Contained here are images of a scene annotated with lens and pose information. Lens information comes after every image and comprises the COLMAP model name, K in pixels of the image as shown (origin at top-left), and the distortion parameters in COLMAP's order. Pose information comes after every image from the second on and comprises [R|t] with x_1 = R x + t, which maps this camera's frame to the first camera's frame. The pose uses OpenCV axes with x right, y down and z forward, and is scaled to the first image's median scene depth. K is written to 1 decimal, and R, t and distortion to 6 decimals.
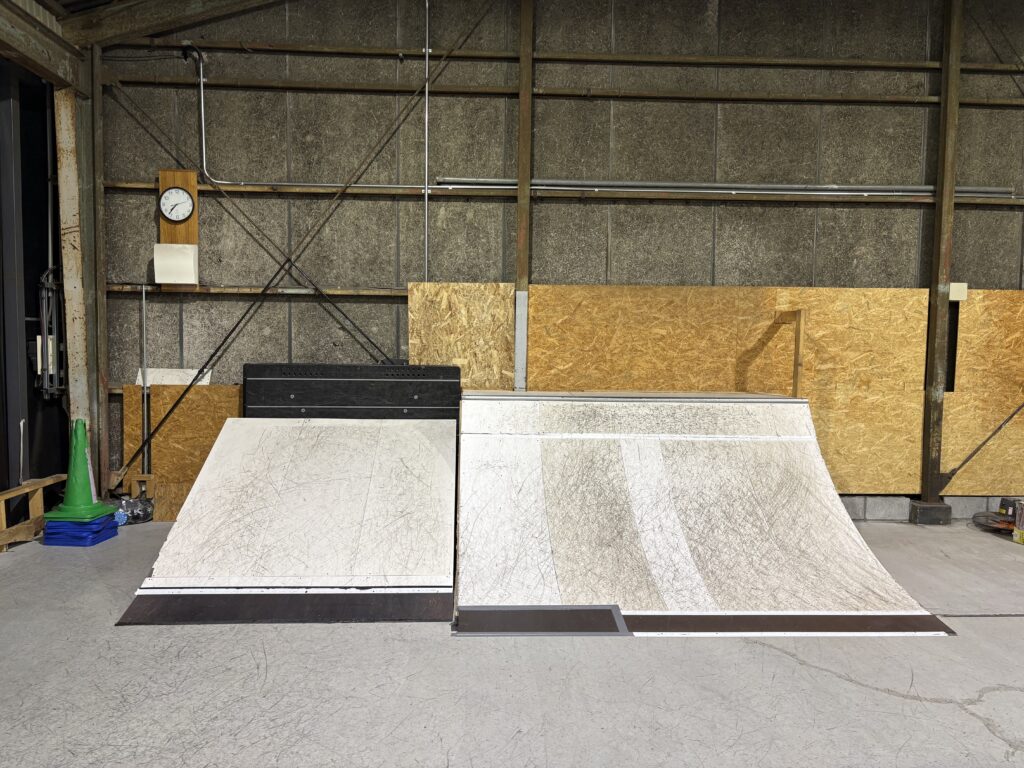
lens RADIAL K [[772.0, 0, 508.1], [0, 772.0, 388.2], [0, 0, 1]] dist [0.057693, -0.056075]
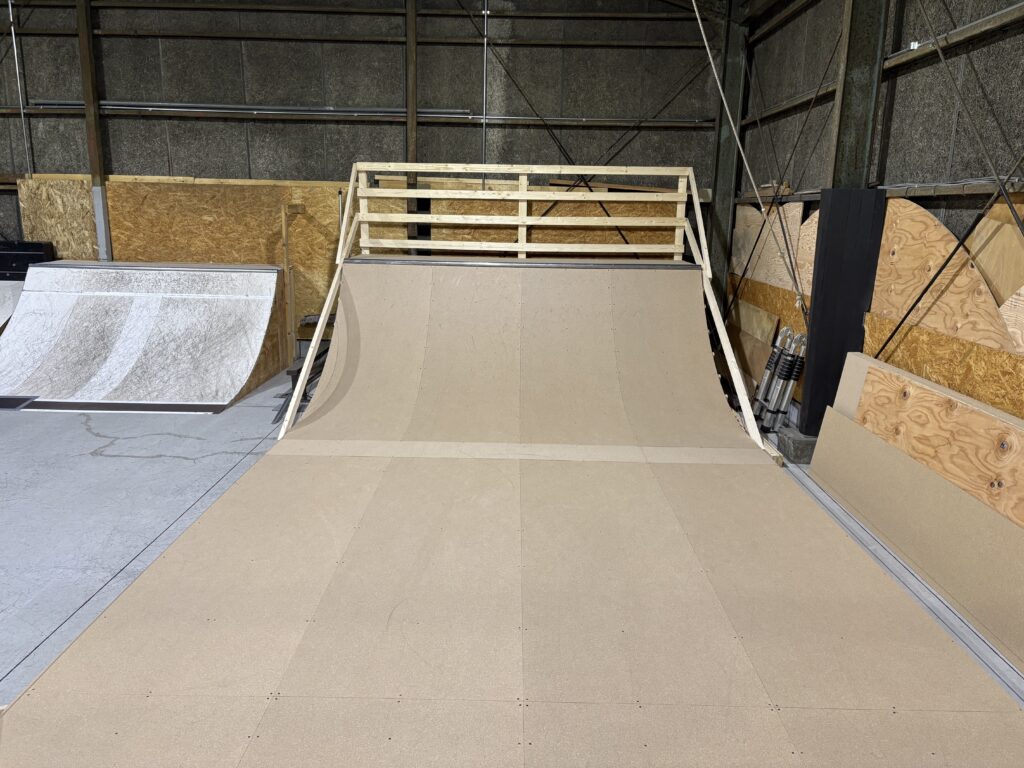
lens RADIAL K [[772.0, 0, 507.7], [0, 772.0, 380.4], [0, 0, 1]] dist [0.057693, -0.056075]
pose [[0.998430, 0.018247, -0.052950, 0.810619], [-0.009824, 0.987837, 0.155181, -0.010018], [0.055138, -0.154418, 0.986466, -0.367269]]
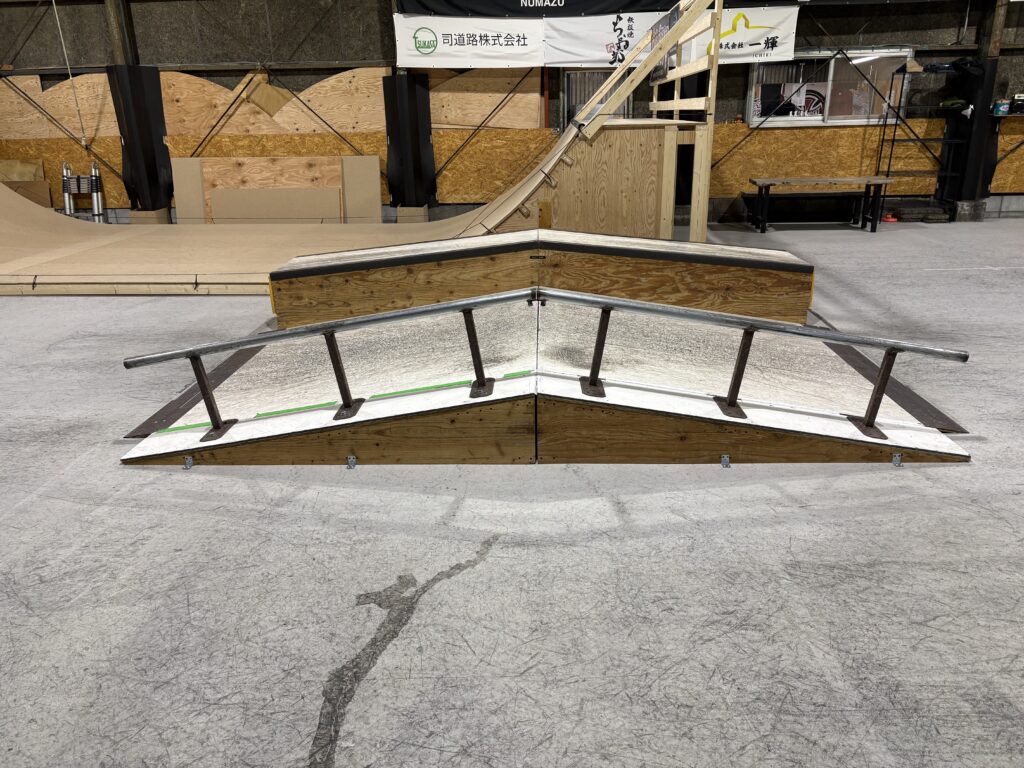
lens RADIAL K [[772.0, 0, 511.7], [0, 772.0, 384.7], [0, 0, 1]] dist [0.057693, -0.056075]
pose [[0.101477, -0.342165, 0.934144, -0.398601], [0.082298, 0.938660, 0.334879, 0.043886], [-0.991428, 0.042896, 0.123412, -0.367647]]
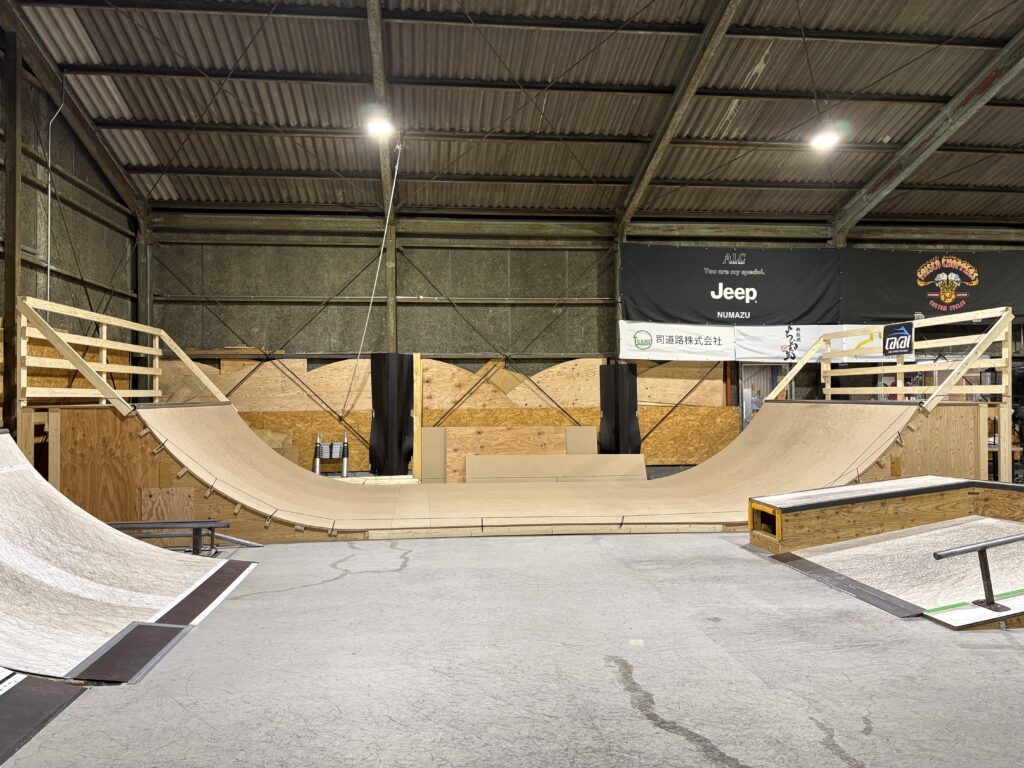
lens RADIAL K [[772.0, 0, 505.3], [0, 772.0, 387.6], [0, 0, 1]] dist [0.057693, -0.056075]
pose [[-0.062918, -0.002096, 0.998017, -0.636817], [0.065393, 0.997840, 0.006218, -0.003856], [-0.995874, 0.065655, -0.062645, 0.375834]]
